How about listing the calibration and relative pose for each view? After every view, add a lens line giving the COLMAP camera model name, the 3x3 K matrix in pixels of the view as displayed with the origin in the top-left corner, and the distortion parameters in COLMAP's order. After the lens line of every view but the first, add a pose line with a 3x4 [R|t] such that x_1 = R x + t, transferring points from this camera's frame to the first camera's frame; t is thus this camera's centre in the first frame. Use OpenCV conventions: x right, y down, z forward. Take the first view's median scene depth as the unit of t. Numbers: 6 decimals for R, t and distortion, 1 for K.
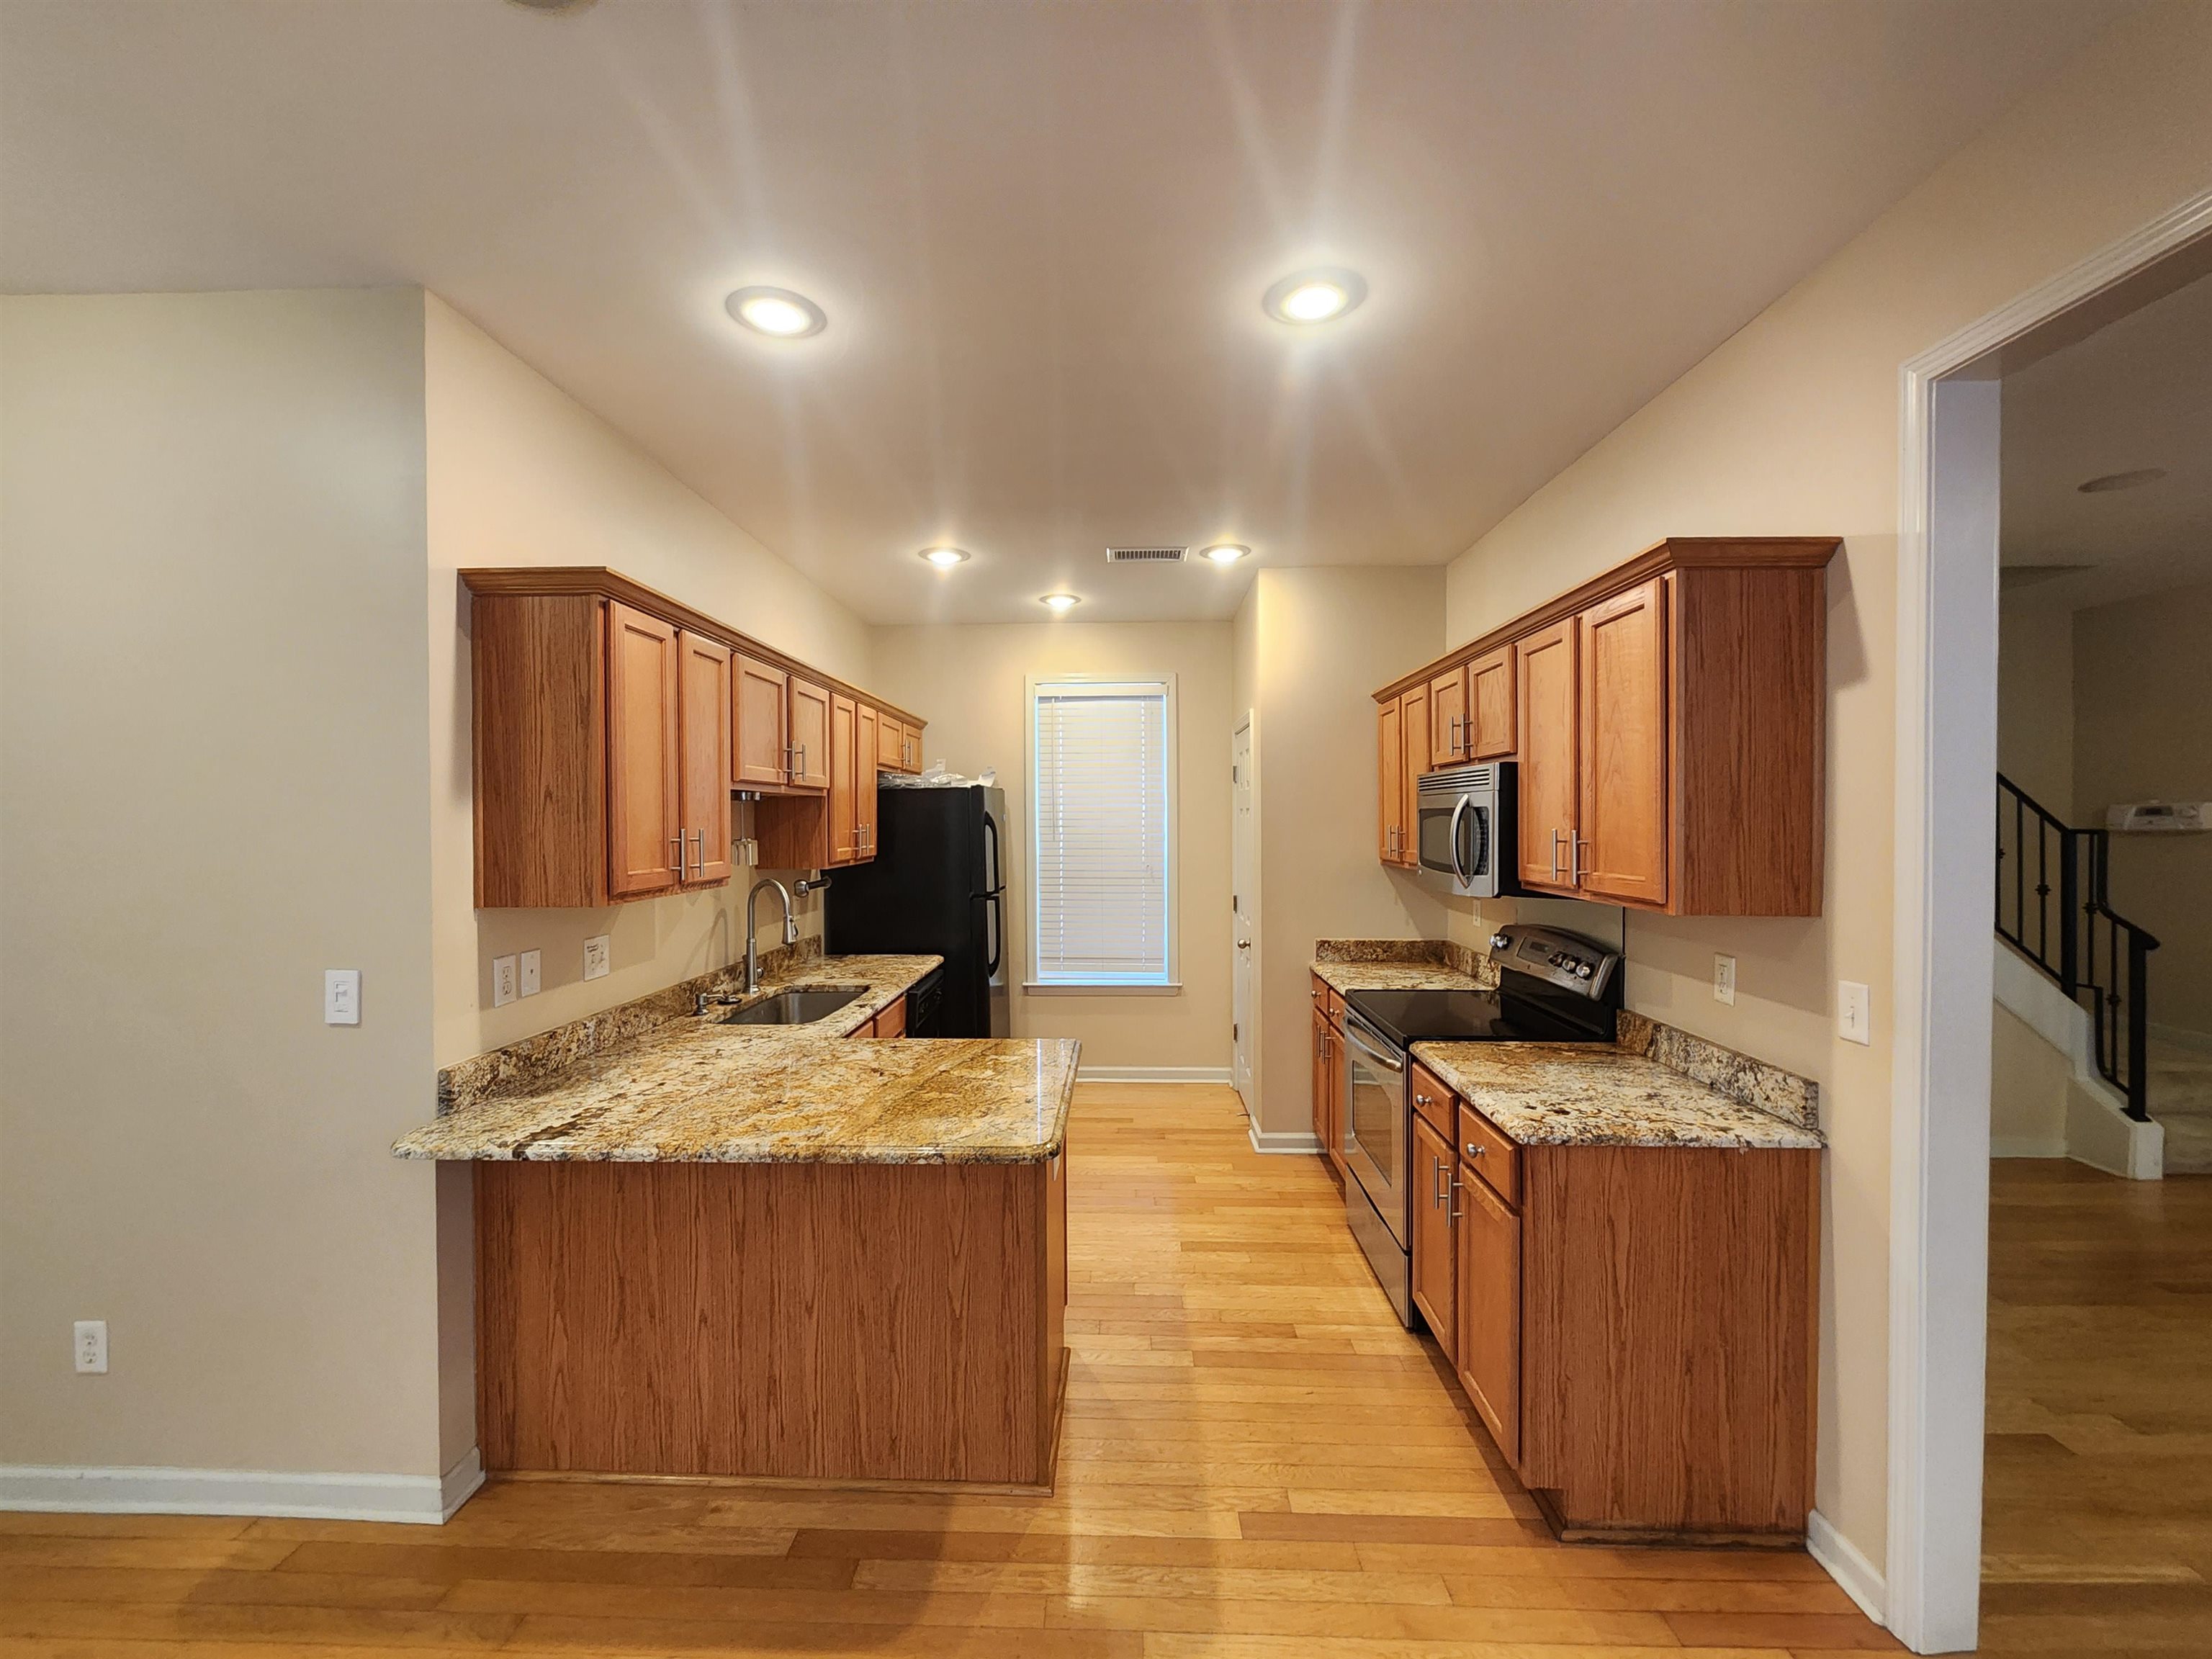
lens RADIAL K [[897.2, 0, 1097.3], [0, 897.2, 826.3], [0, 0, 1]] dist [0.000378, -0.000574]
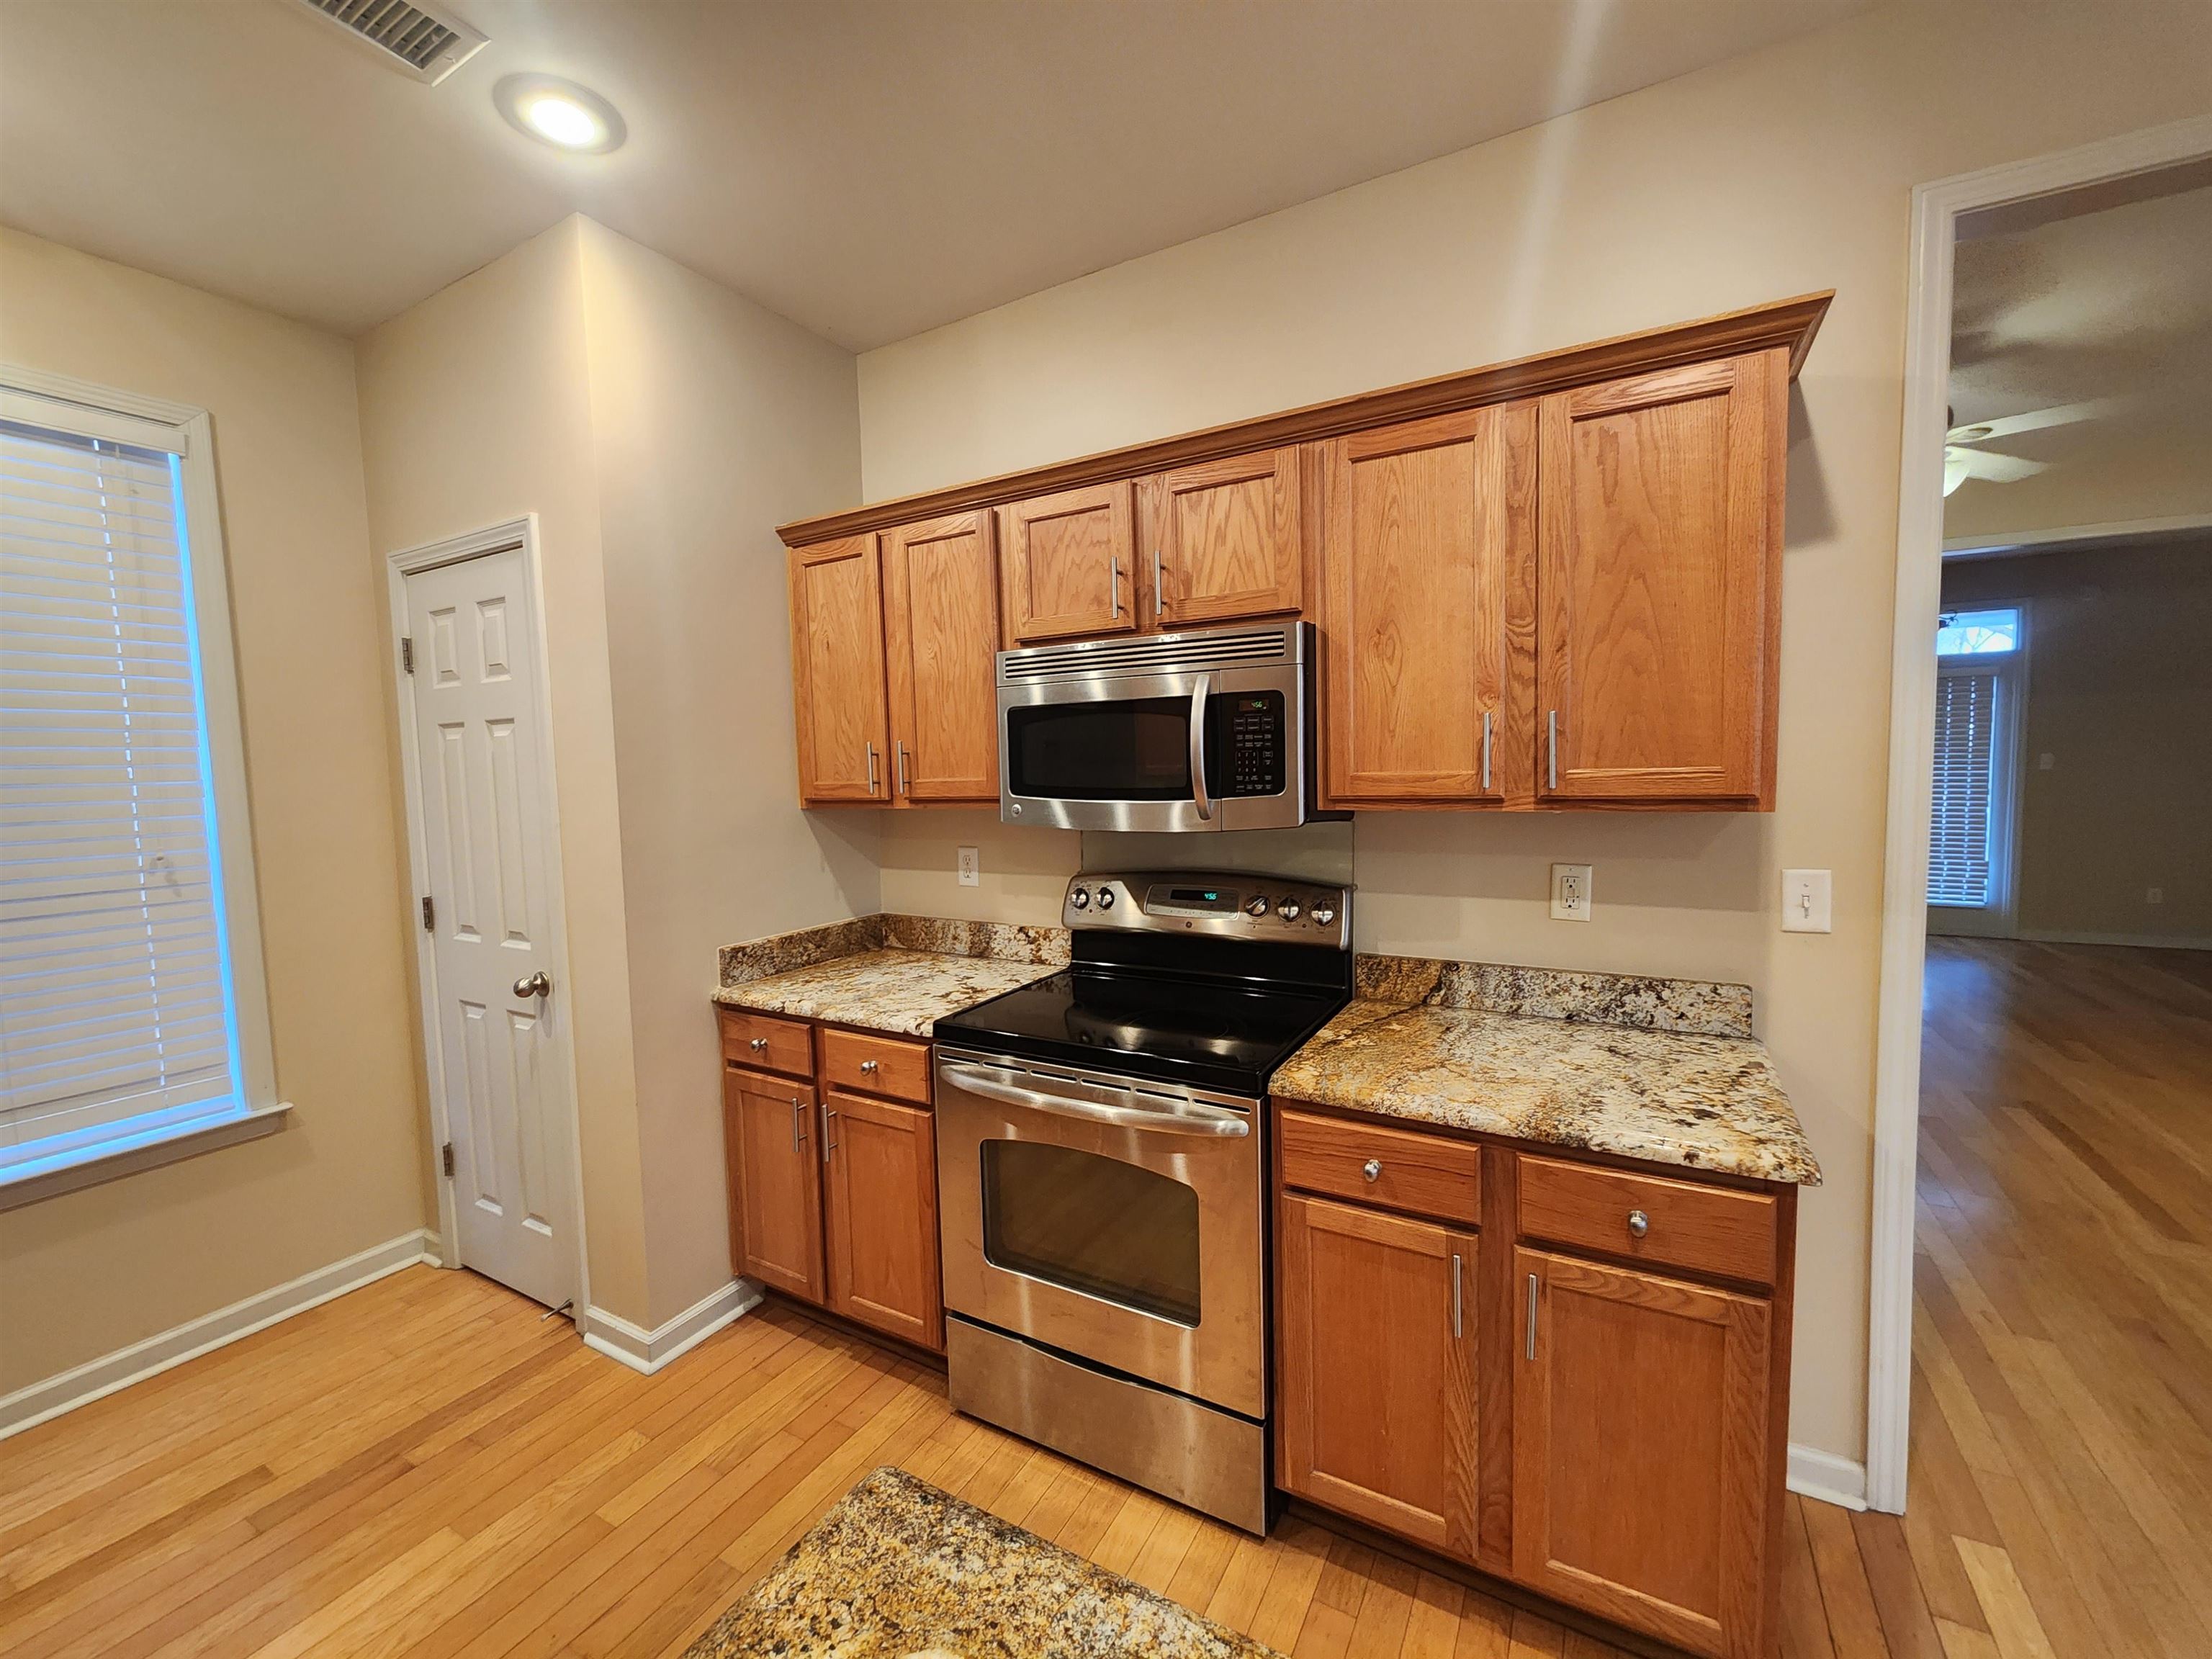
lens RADIAL K [[897.2, 0, 1097.3], [0, 897.2, 826.3], [0, 0, 1]] dist [0.000378, -0.000574]
pose [[0.468654, -0.071937, 0.880448, -0.251321], [0.031494, 0.997406, 0.064729, 0.036378], [-0.882820, -0.002607, 0.469704, 0.958993]]
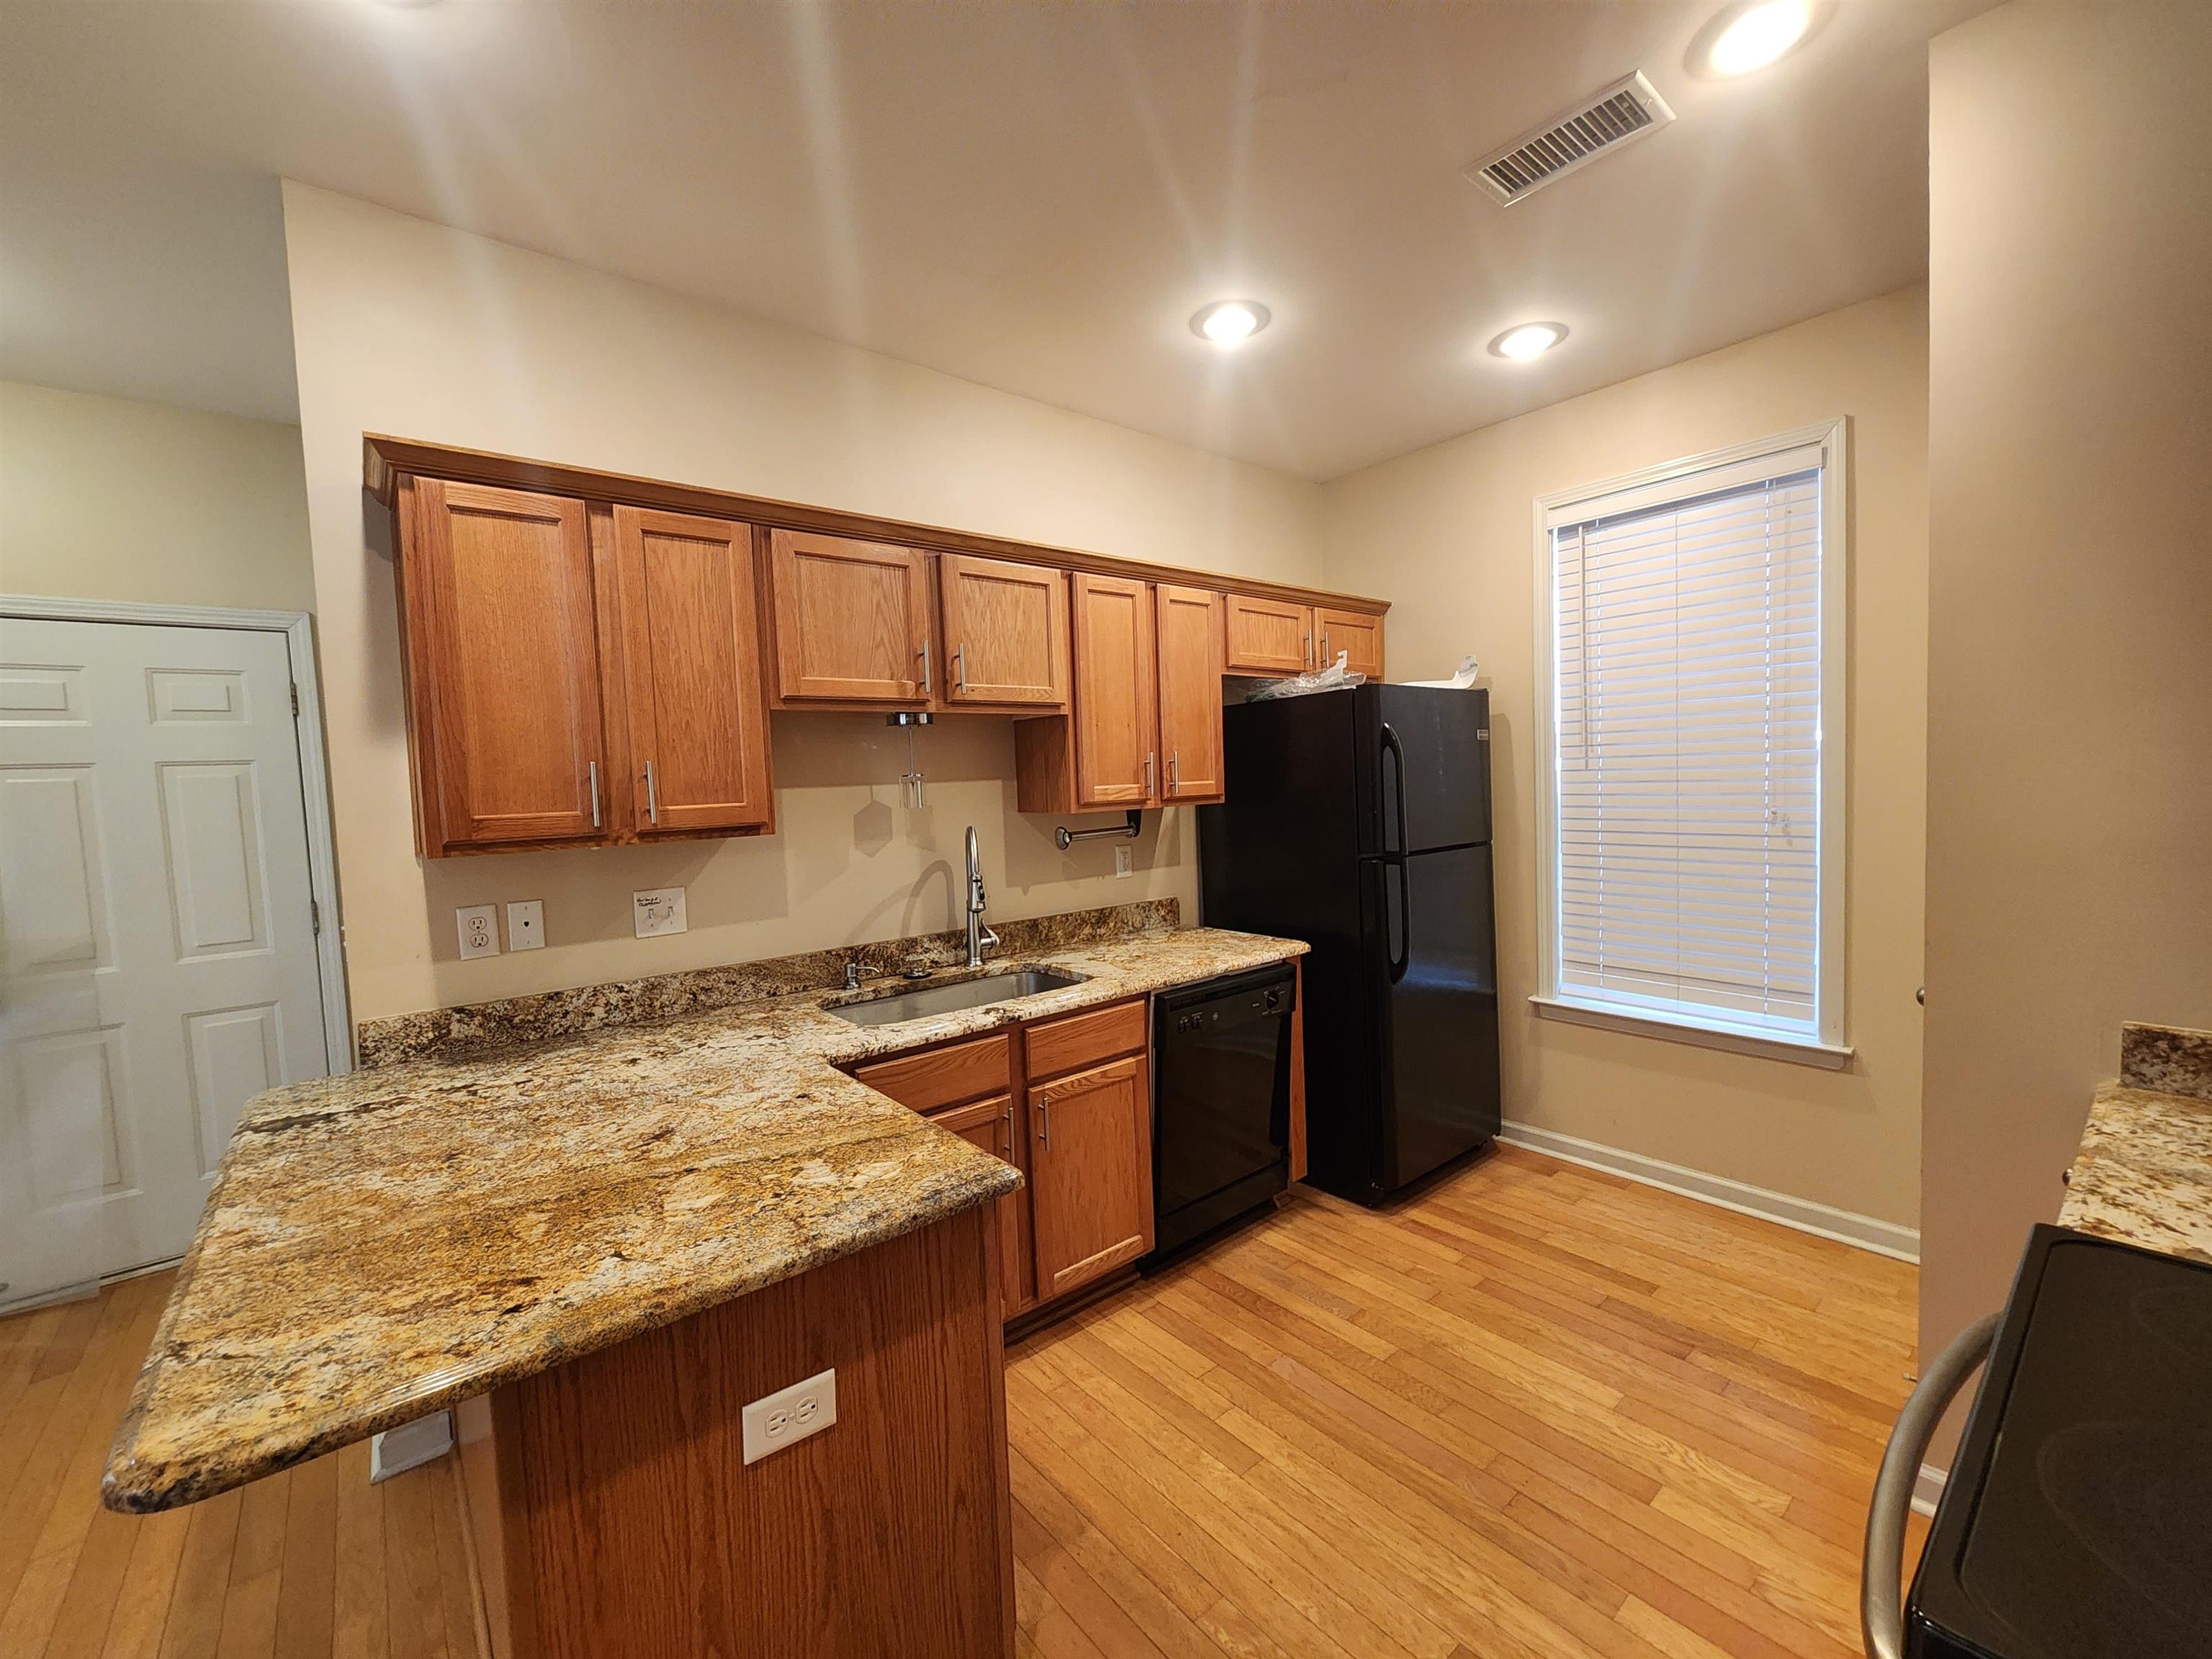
lens RADIAL K [[897.2, 0, 1097.3], [0, 897.2, 826.3], [0, 0, 1]] dist [0.000378, -0.000574]
pose [[0.661102, 0.020339, -0.750020, 0.434657], [0.028394, 0.998238, 0.052098, 0.032099], [0.749758, -0.055738, 0.659360, 0.847024]]
